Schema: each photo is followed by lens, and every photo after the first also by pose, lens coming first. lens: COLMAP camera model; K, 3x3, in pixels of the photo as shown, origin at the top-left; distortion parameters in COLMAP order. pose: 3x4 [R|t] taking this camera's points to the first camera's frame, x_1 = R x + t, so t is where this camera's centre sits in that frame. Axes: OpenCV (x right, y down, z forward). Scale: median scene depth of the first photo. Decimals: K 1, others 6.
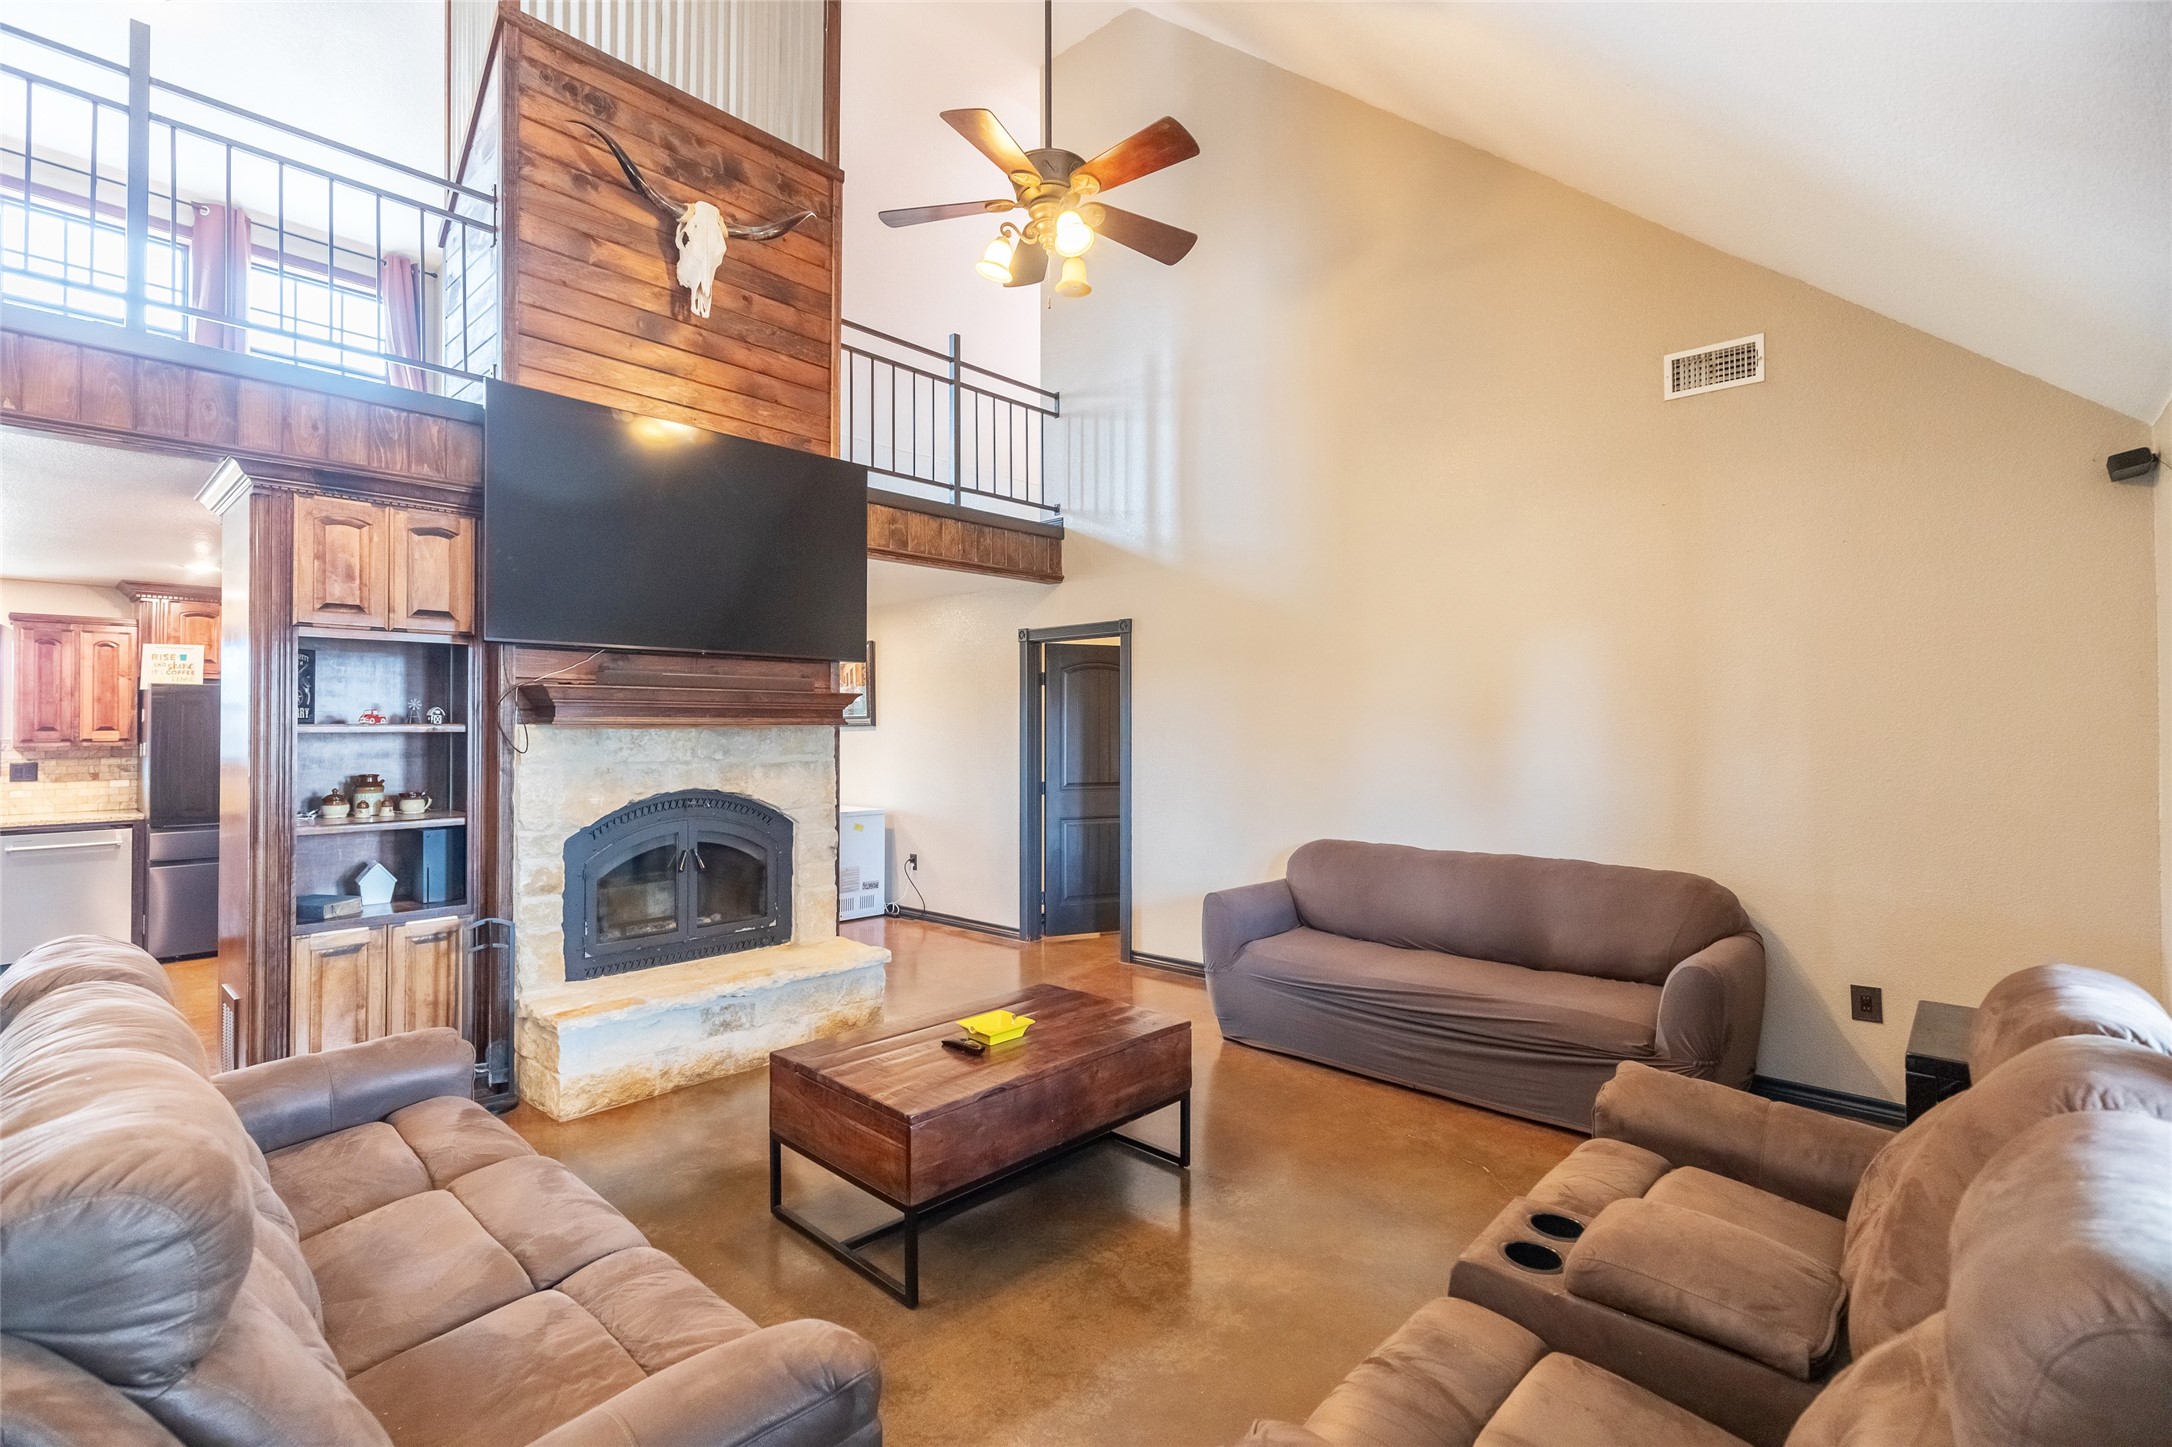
lens RADIAL K [[980.9, 0, 1054.1], [0, 980.9, 710.1], [0, 0, 1]] dist [0.007776, -0.001197]
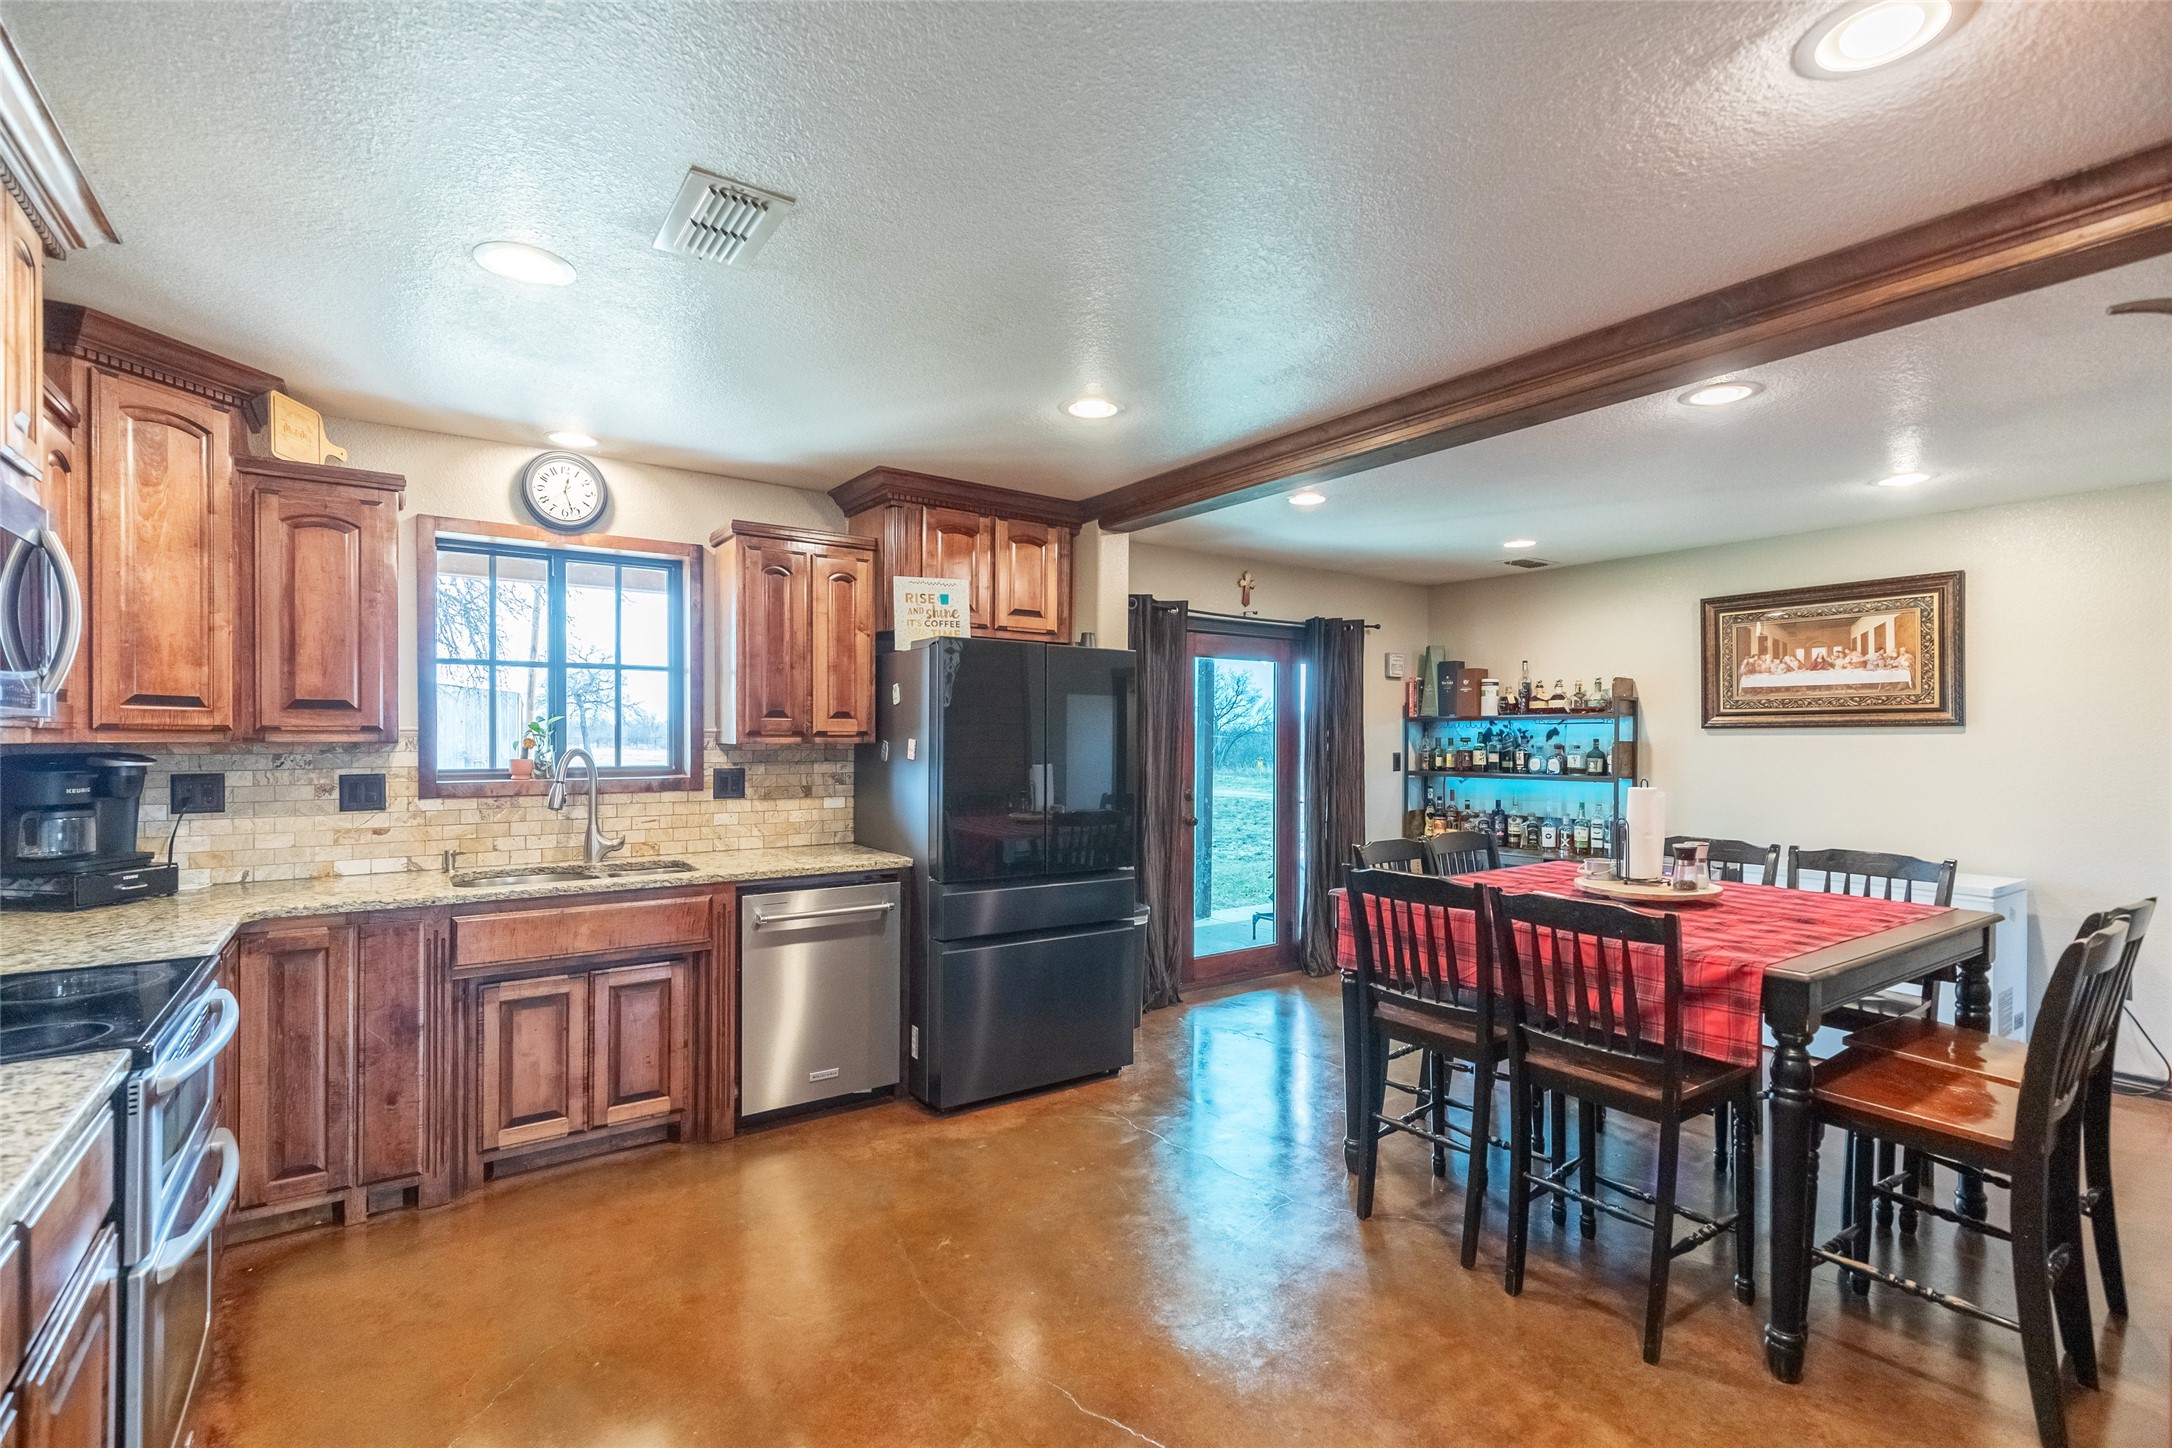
lens RADIAL K [[980.9, 0, 1071.2], [0, 980.9, 741.5], [0, 0, 1]] dist [0.007776, -0.001197]
pose [[0.977116, 0.012243, -0.212355, -0.733060], [-0.007082, 0.999661, 0.025046, 0.019859], [0.212590, -0.022969, 0.976872, 0.459646]]
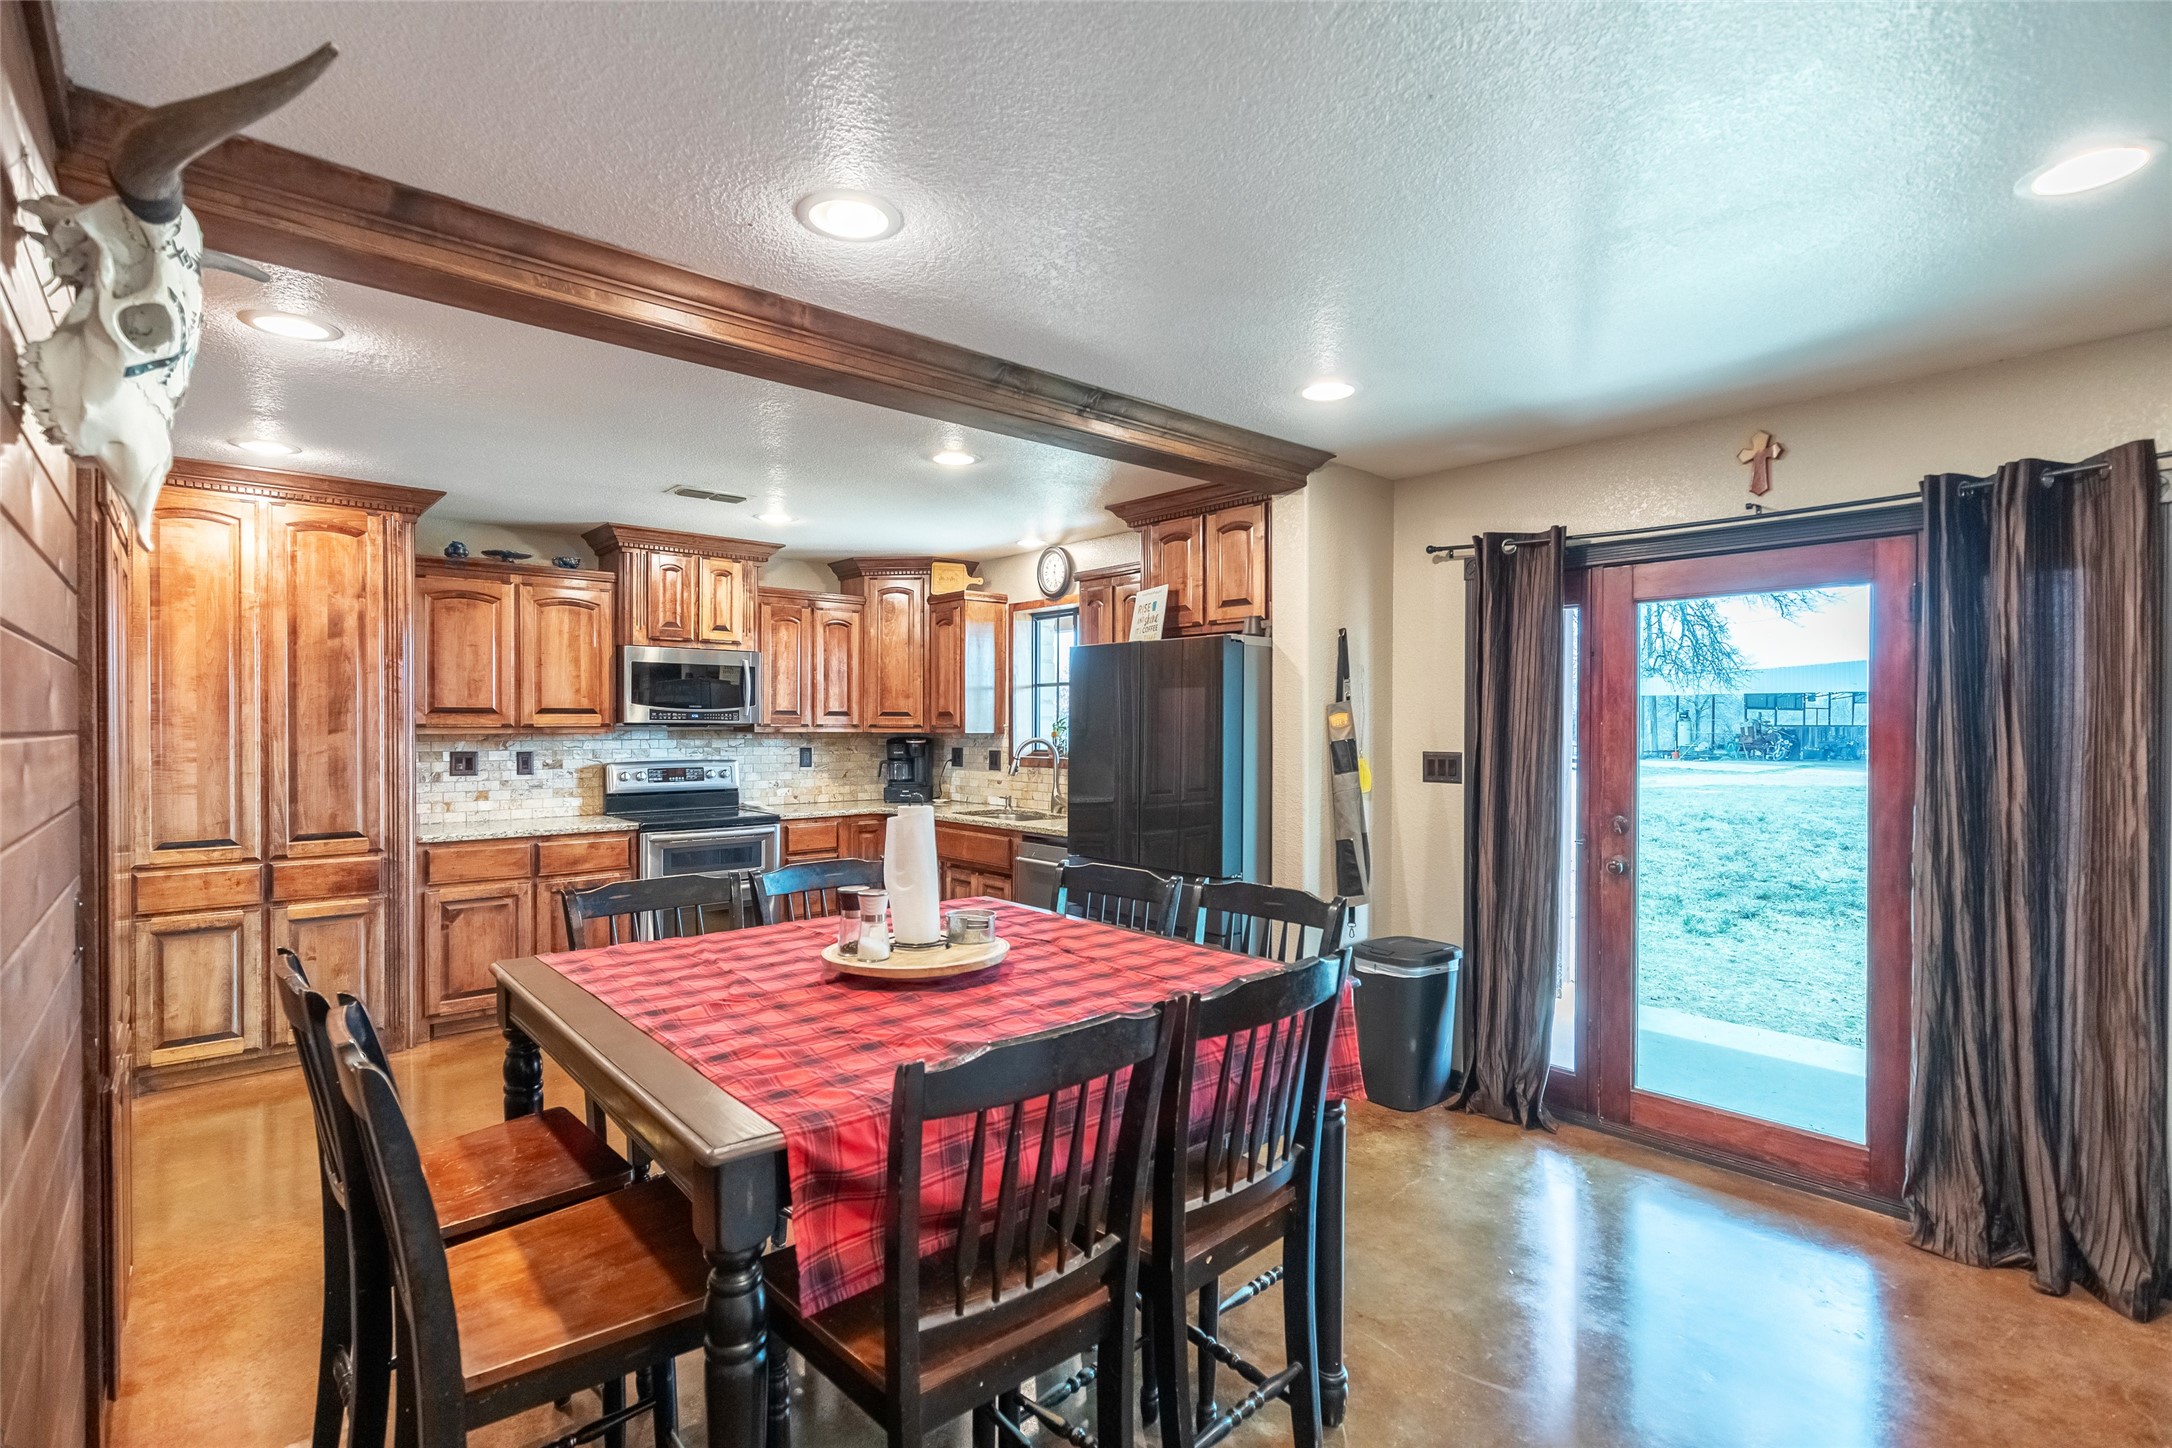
lens RADIAL K [[1039.2, 0, 1090.2], [0, 1039.2, 729.7], [0, 0, 1]] dist [-0.001916, 0.000324]
pose [[-0.107255, 0.011724, -0.994162, -0.196542], [0.016923, 0.999807, 0.009964, 0.024253], [0.994088, -0.015755, -0.107432, 1.111794]]
